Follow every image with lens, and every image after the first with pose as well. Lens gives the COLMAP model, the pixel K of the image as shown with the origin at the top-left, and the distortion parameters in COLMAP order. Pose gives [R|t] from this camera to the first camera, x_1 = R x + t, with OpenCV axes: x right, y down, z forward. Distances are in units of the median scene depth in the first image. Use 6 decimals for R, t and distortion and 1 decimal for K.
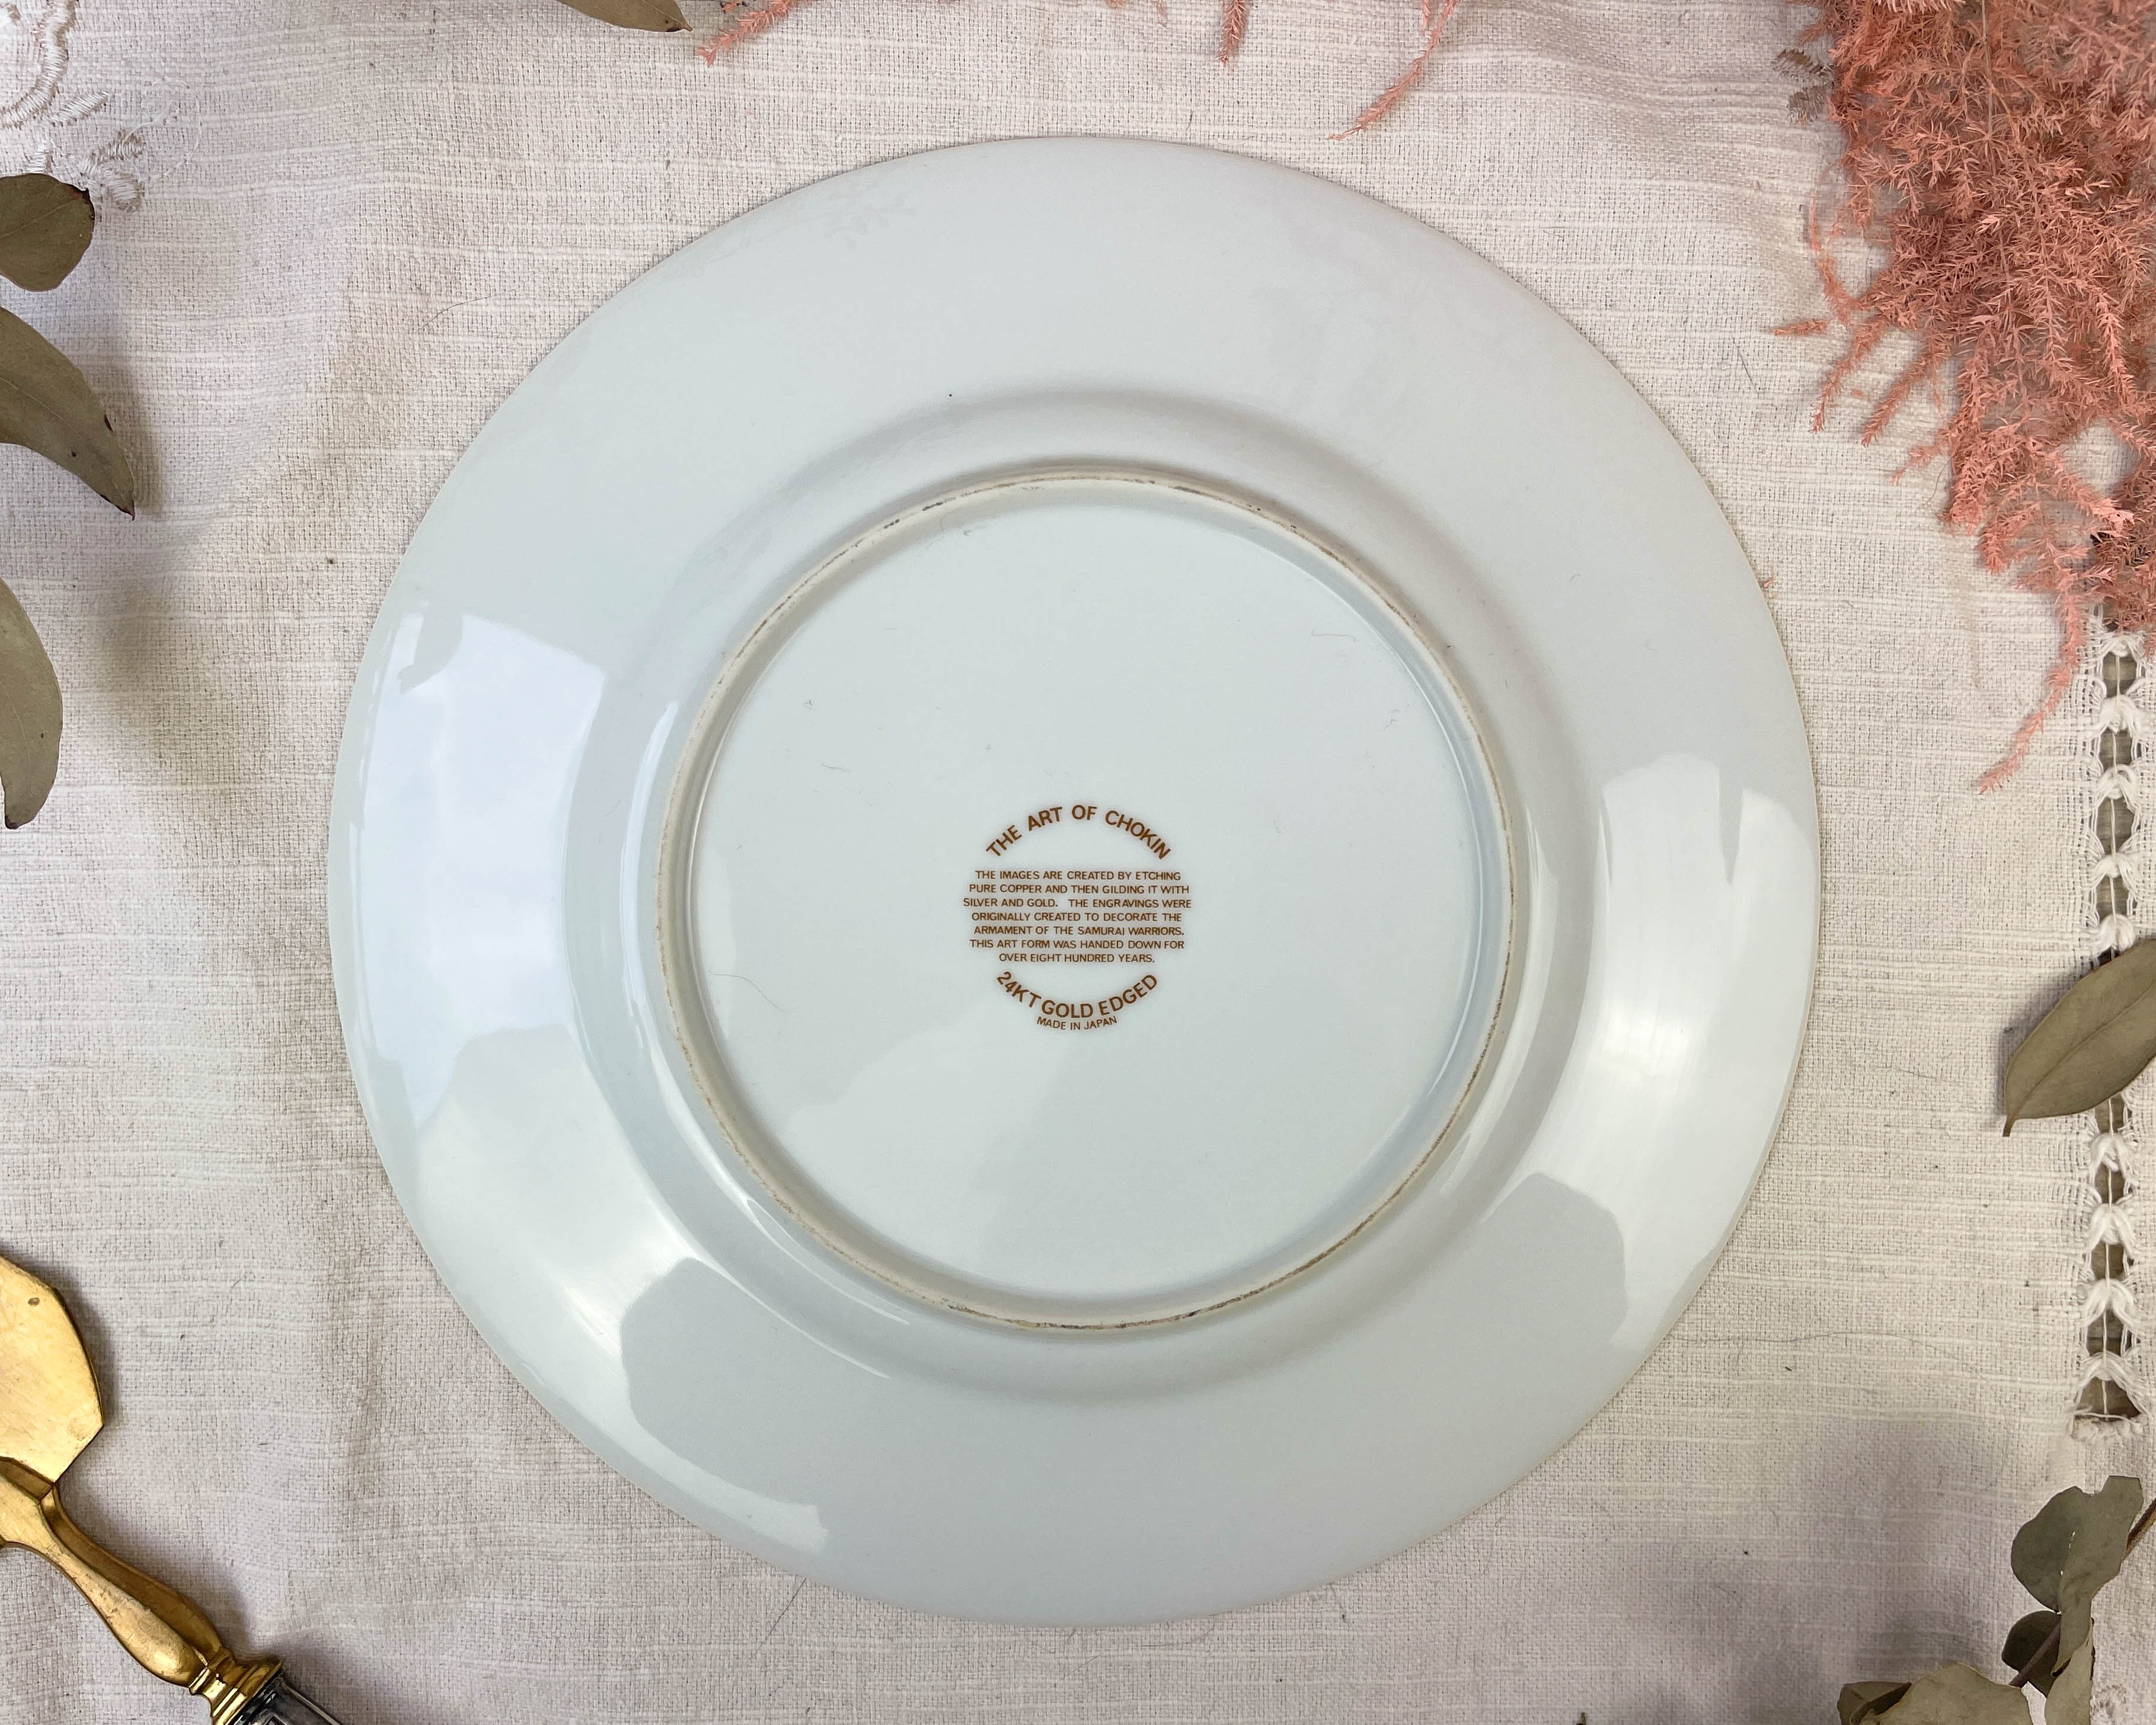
lens RADIAL K [[1790.7, 0, 1078.0], [0, 1790.7, 862.5], [0, 0, 1]] dist [0.097911, -0.157639]
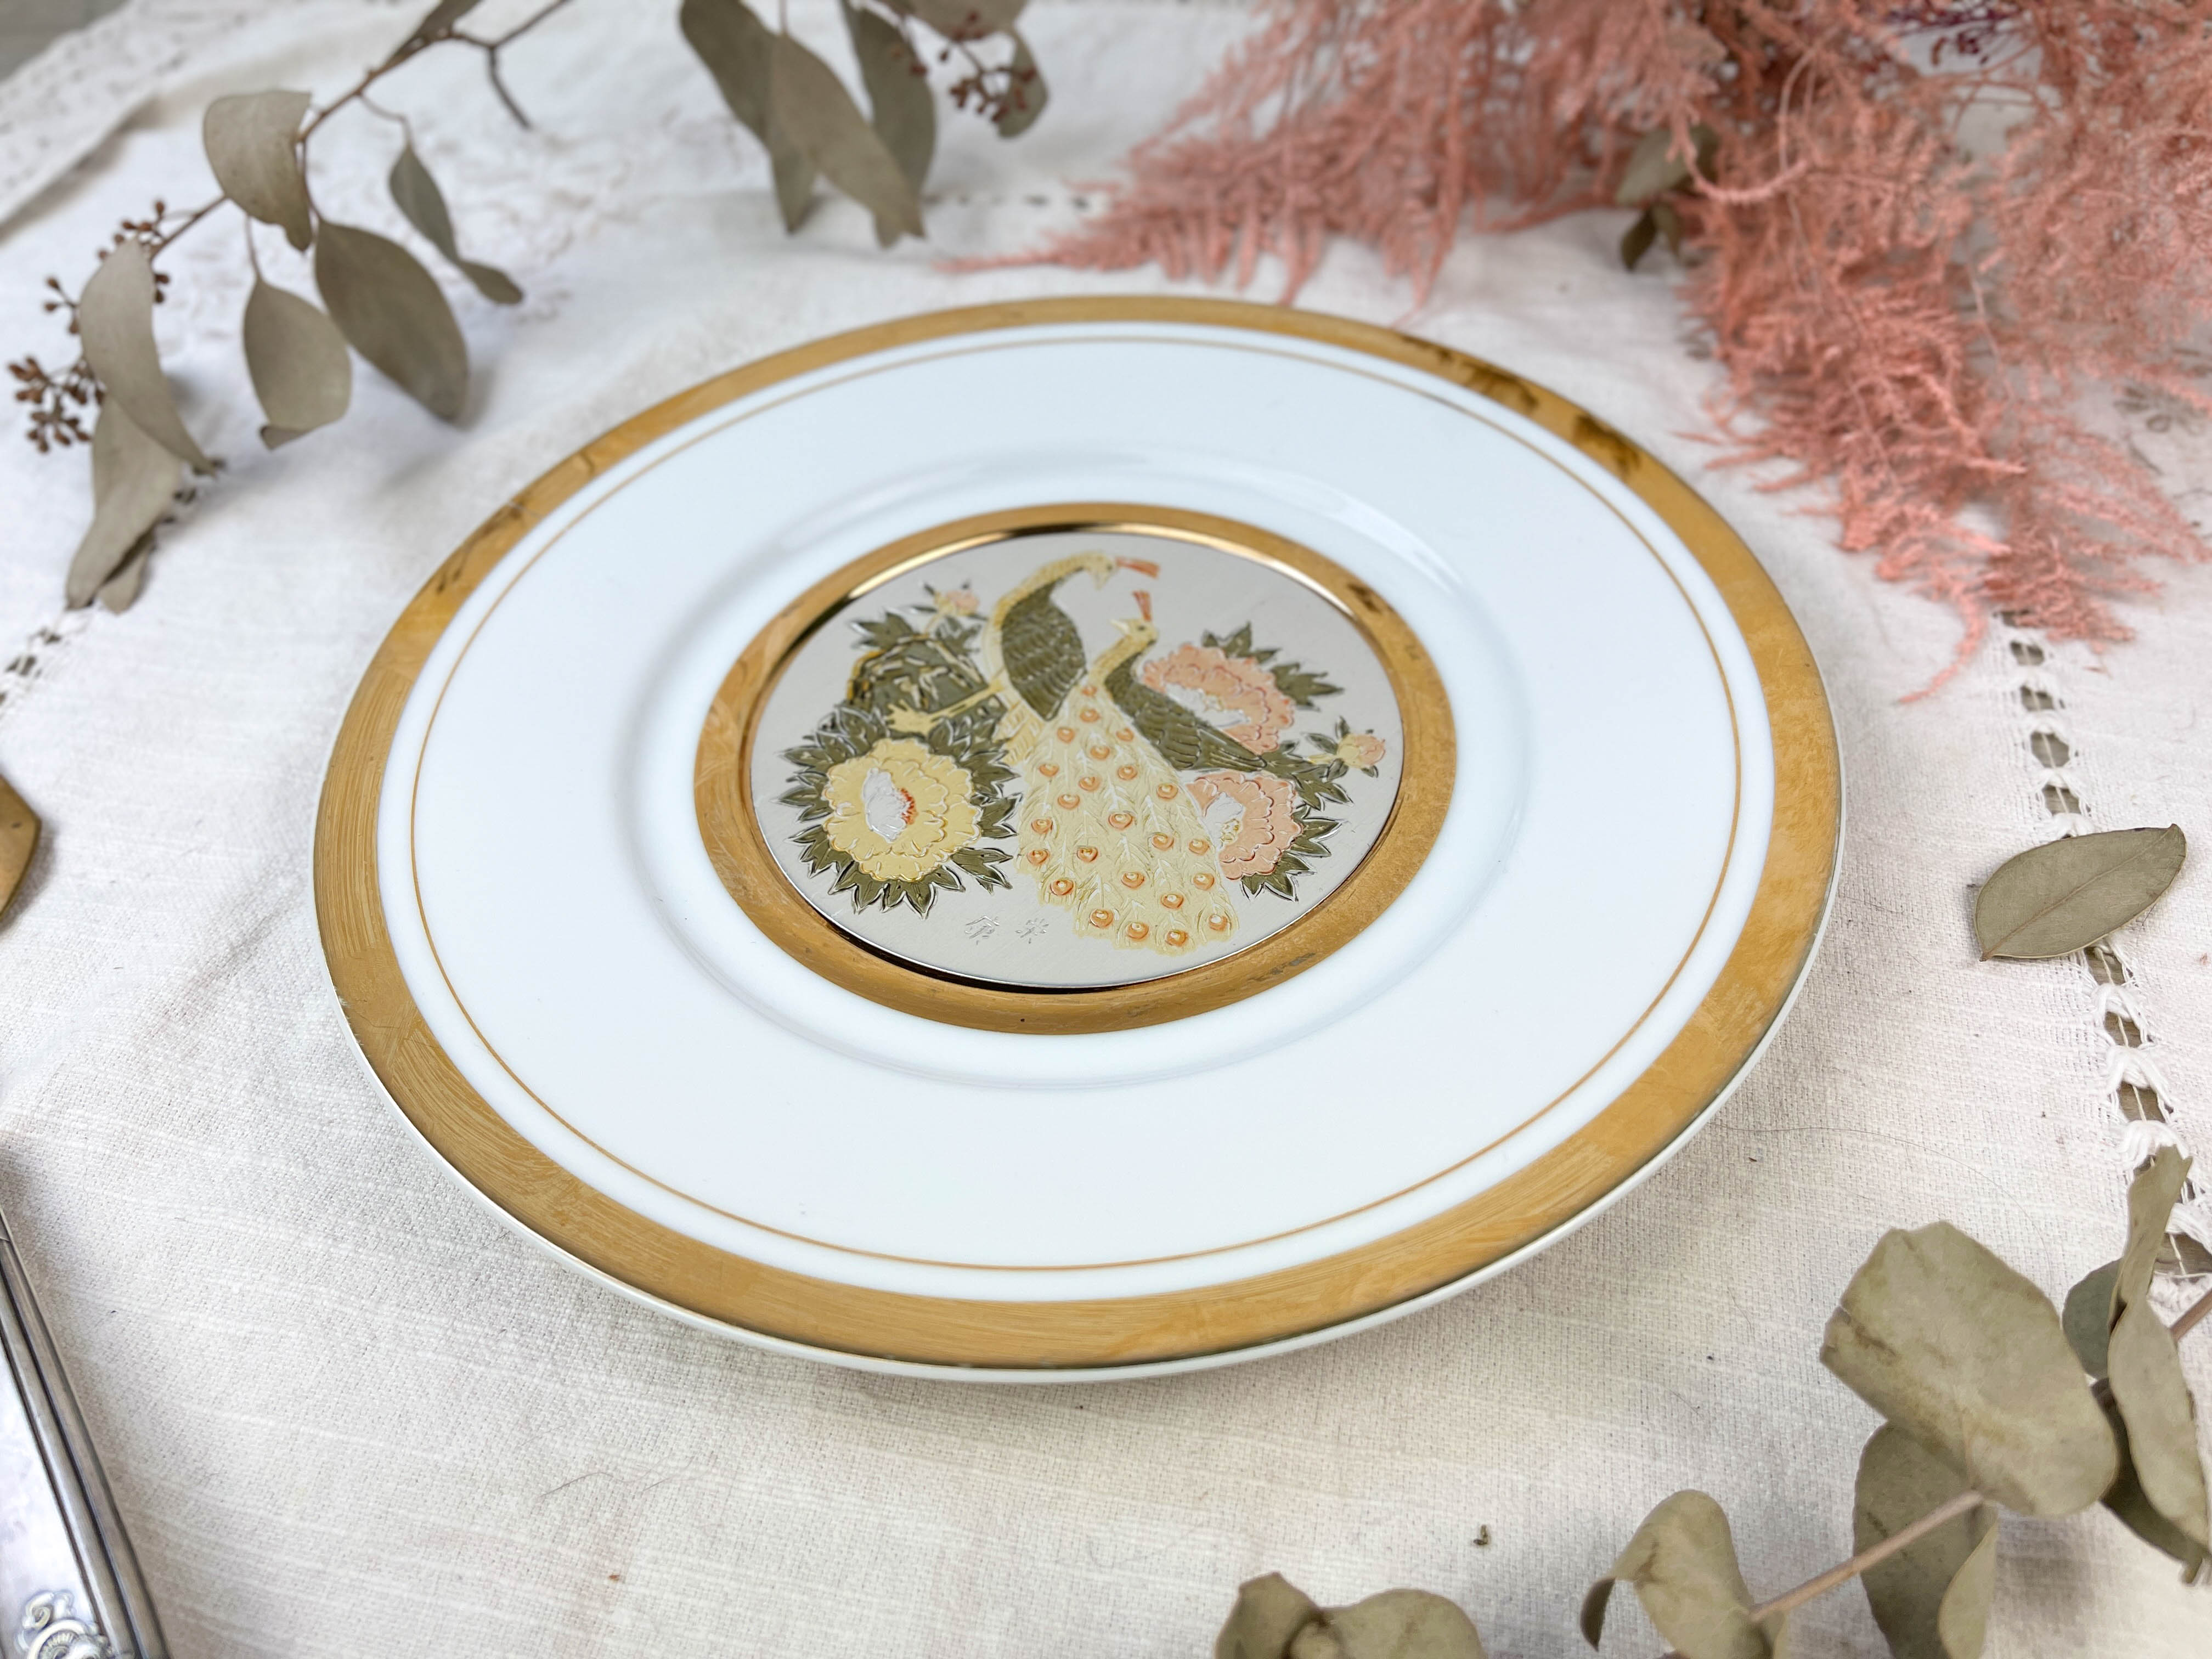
lens RADIAL K [[1671.6, 0, 1106.0], [0, 1671.6, 829.5], [0, 0, 1]] dist [0.058173, -0.085670]
pose [[0.976921, 0.102234, -0.187545, 0.251269], [-0.205383, 0.690779, -0.693284, 0.841872], [0.058675, 0.715802, 0.695834, 0.363785]]
